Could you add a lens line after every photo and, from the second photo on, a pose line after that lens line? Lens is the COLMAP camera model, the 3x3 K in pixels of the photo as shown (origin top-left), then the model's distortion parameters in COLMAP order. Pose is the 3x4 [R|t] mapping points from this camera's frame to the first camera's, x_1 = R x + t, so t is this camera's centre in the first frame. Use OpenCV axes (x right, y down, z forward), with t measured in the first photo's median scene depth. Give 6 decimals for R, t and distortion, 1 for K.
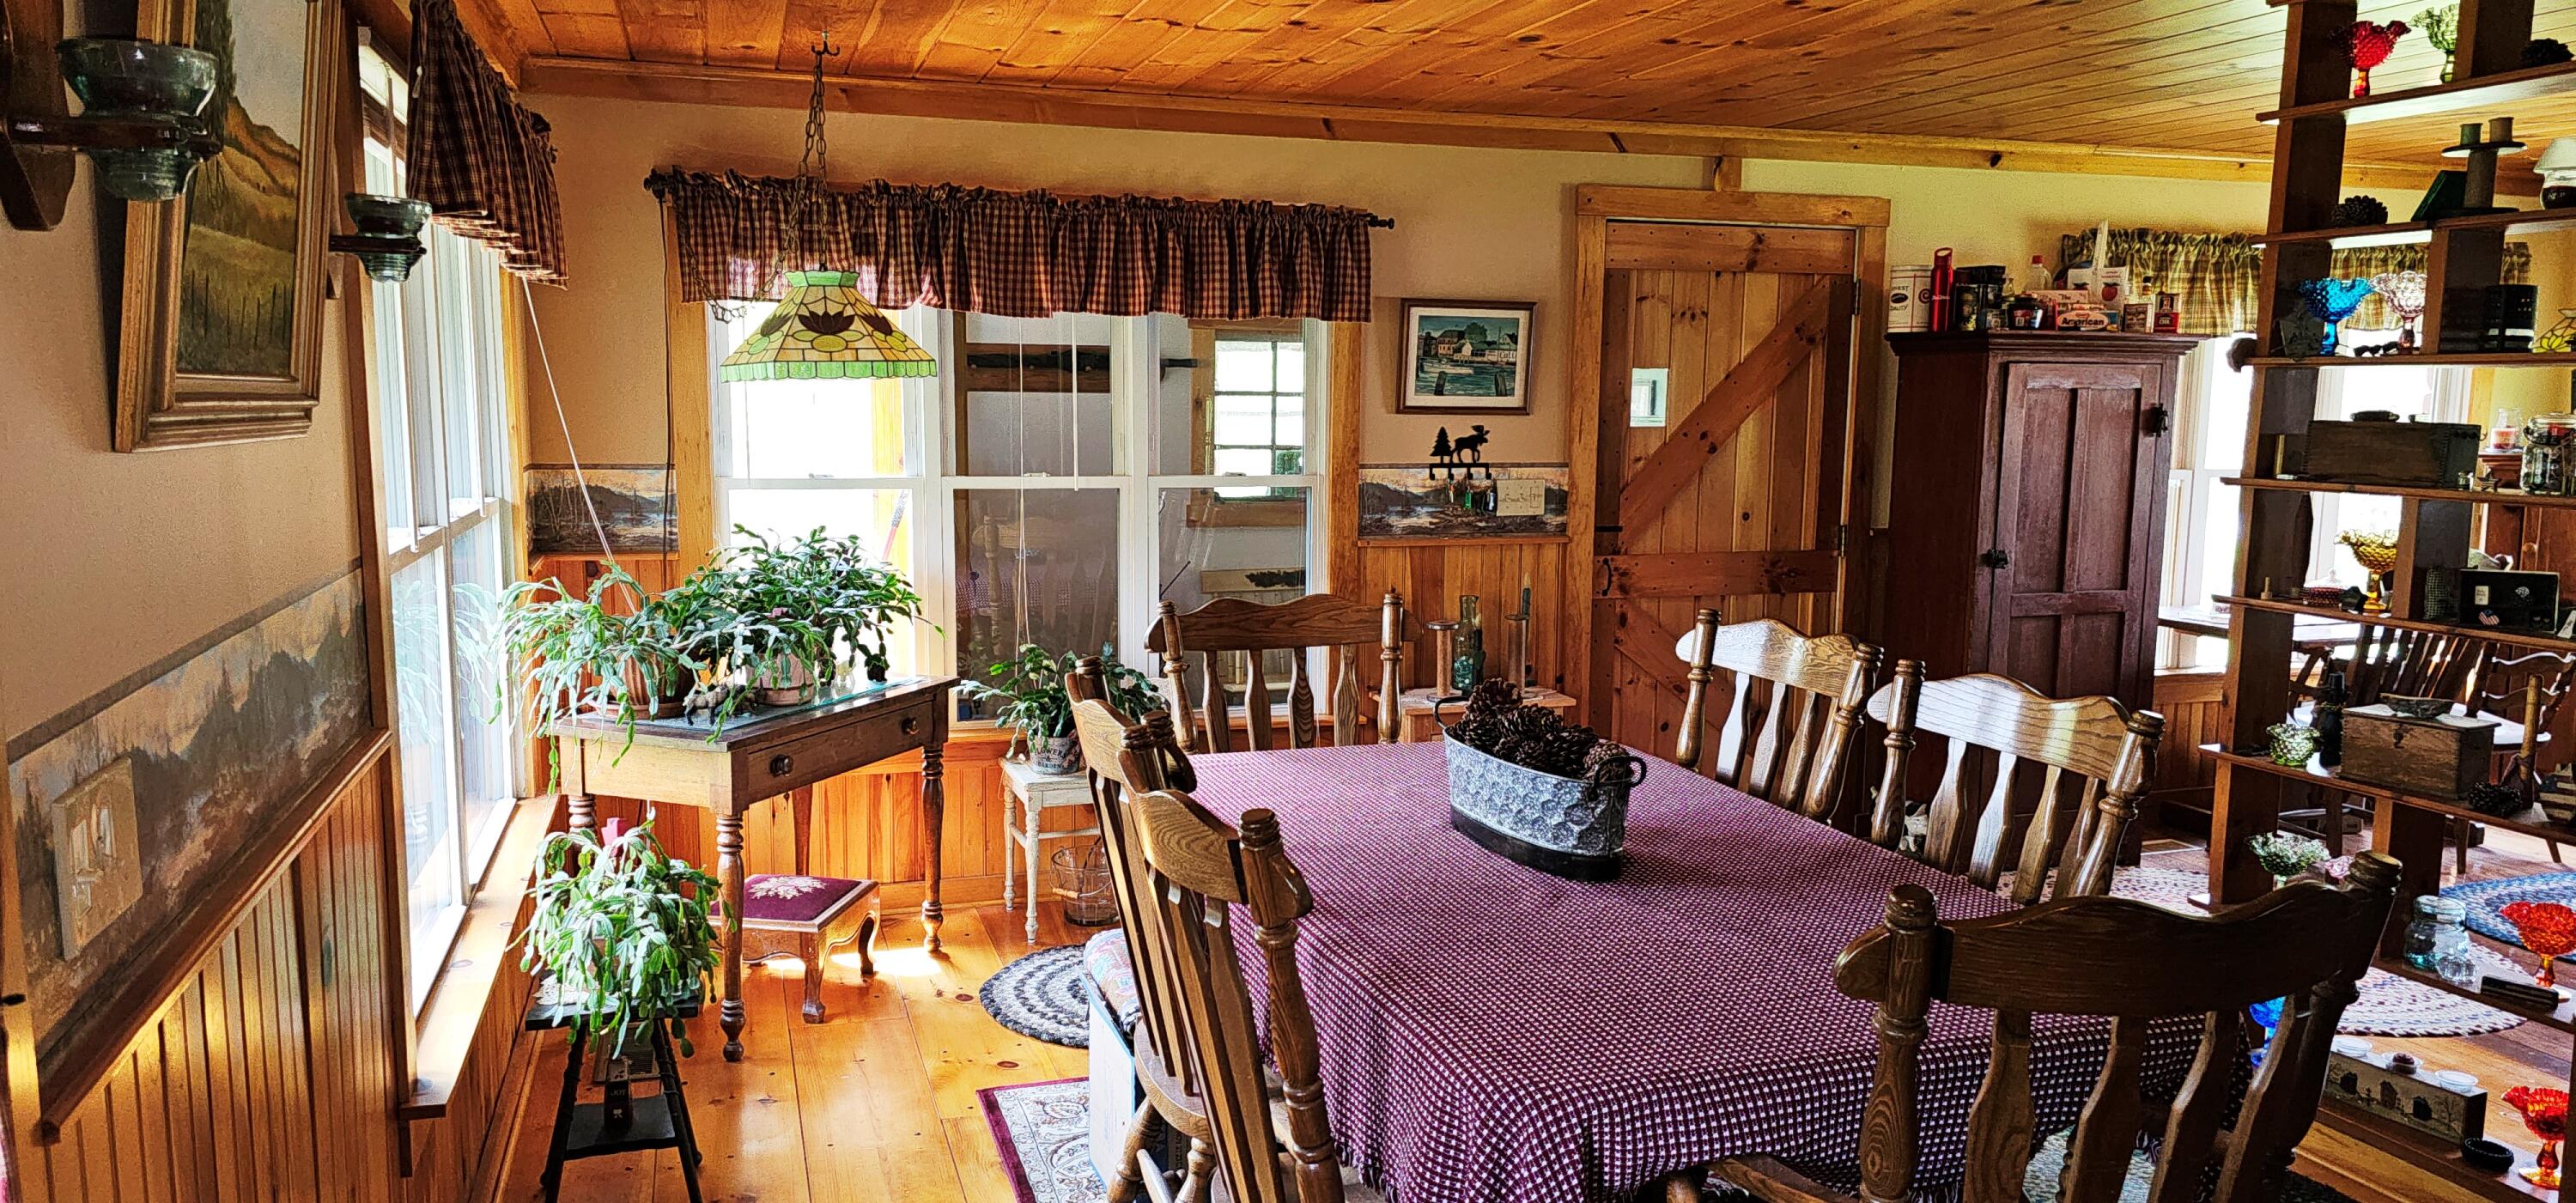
lens RADIAL K [[1739.9, 0, 1267.9], [0, 1739.9, 608.0], [0, 0, 1]] dist [0.067904, -0.048033]
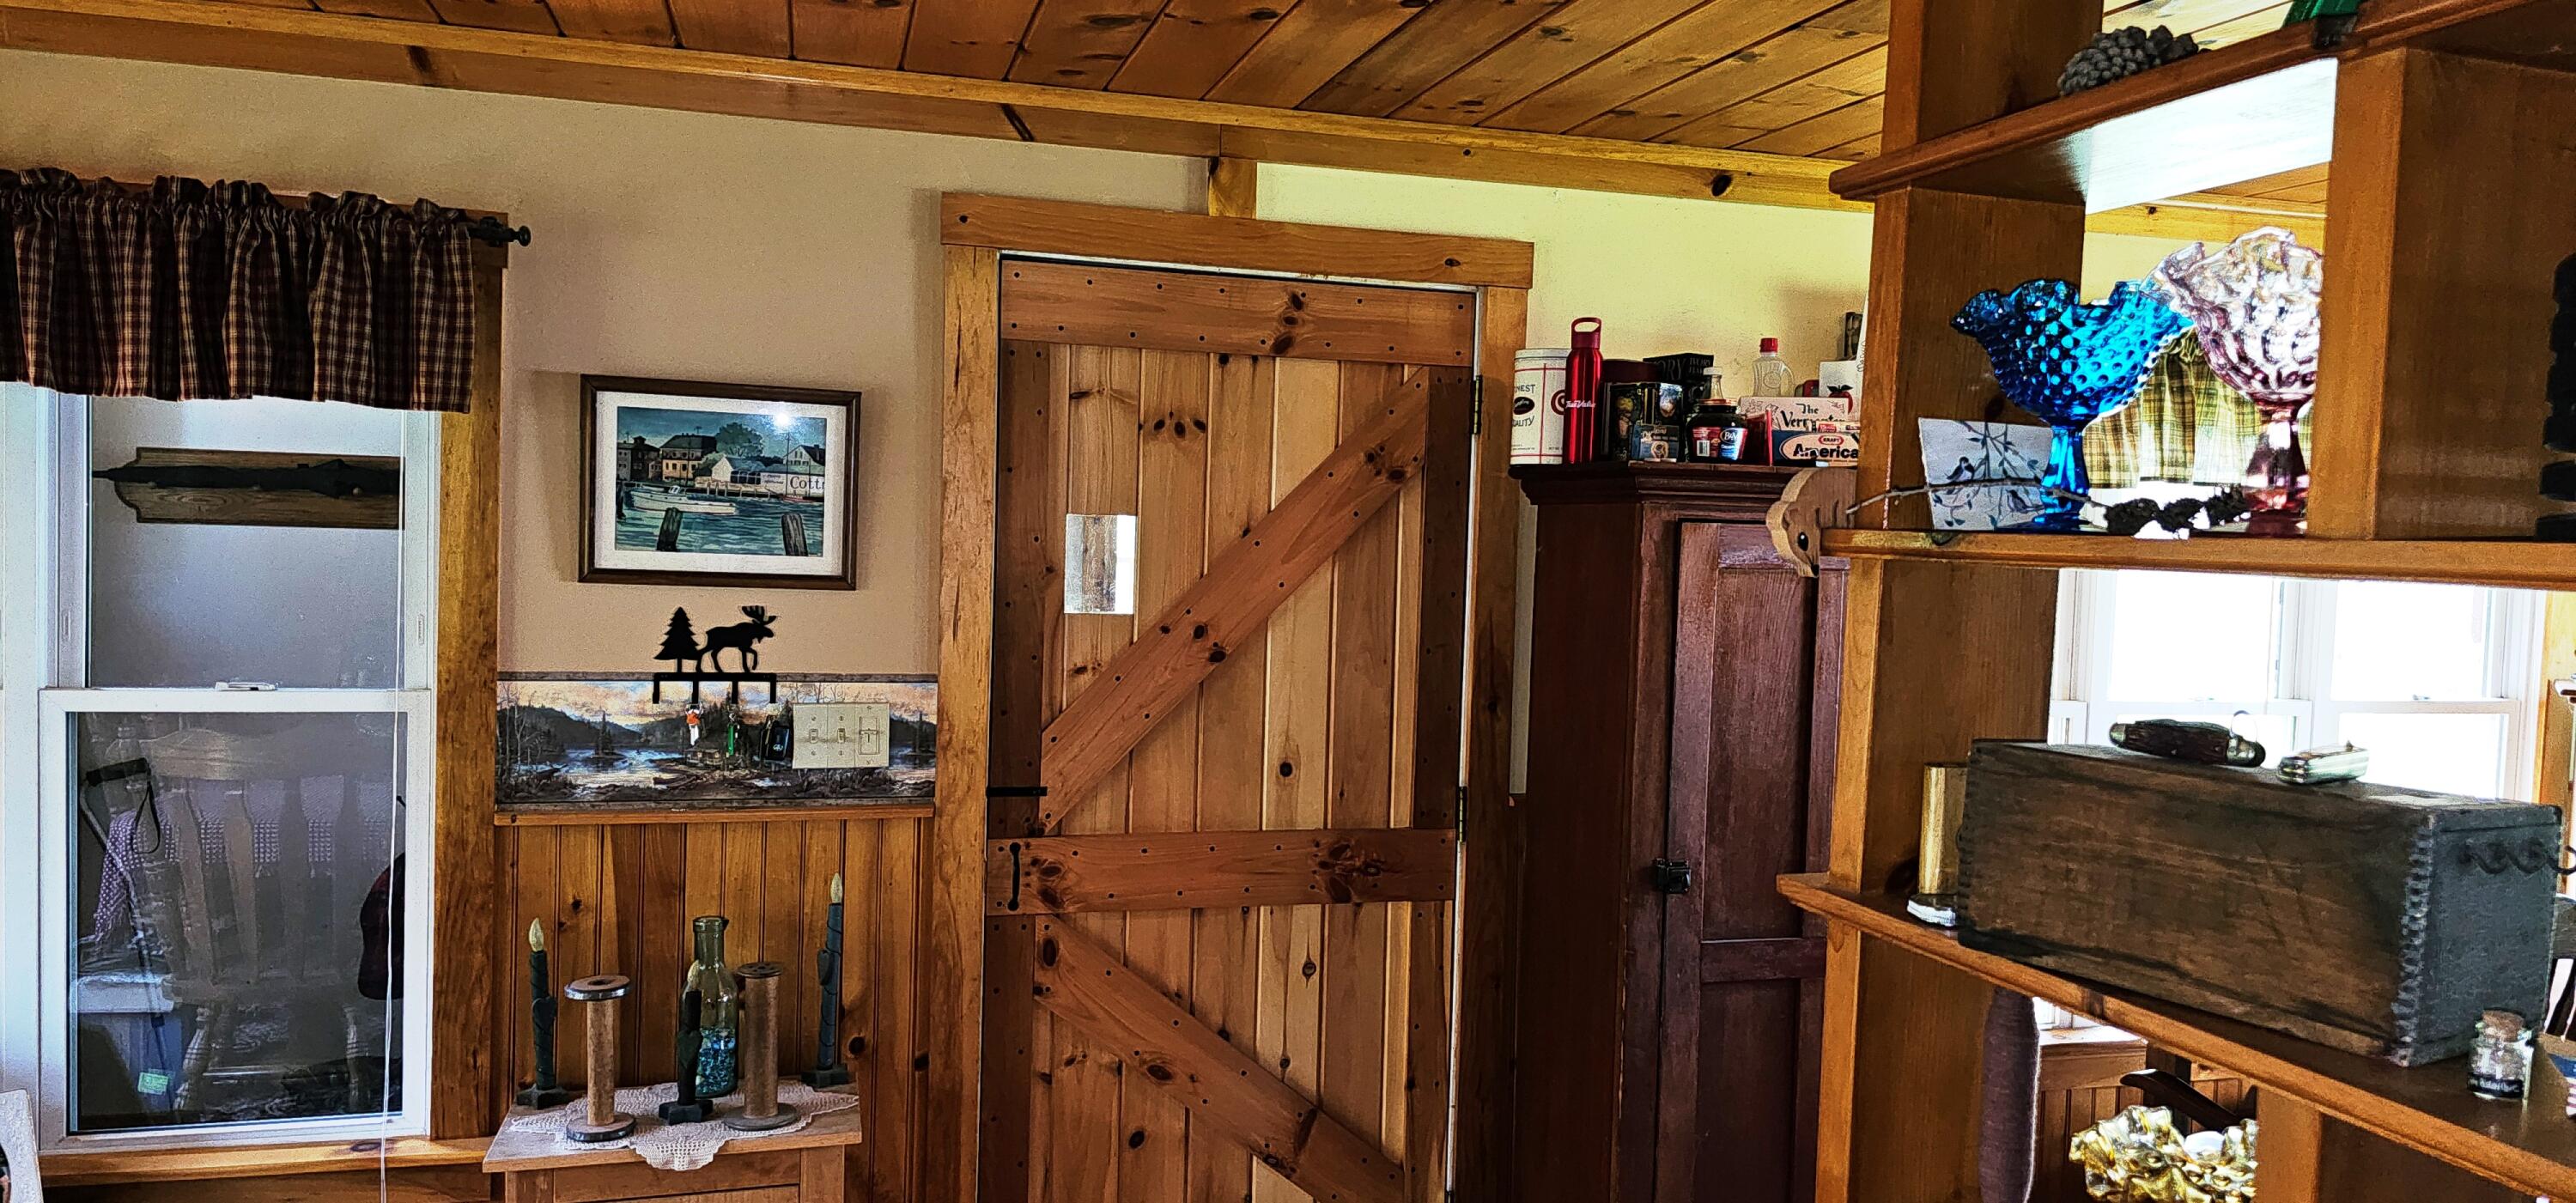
lens RADIAL K [[1739.9, 0, 1276.7], [0, 1739.9, 586.7], [0, 0, 1]] dist [0.067904, -0.048033]
pose [[0.999215, 0.024360, -0.031230, 0.302568], [-0.027075, 0.995600, -0.089713, -0.064579], [0.028907, 0.090488, 0.995478, 0.441263]]
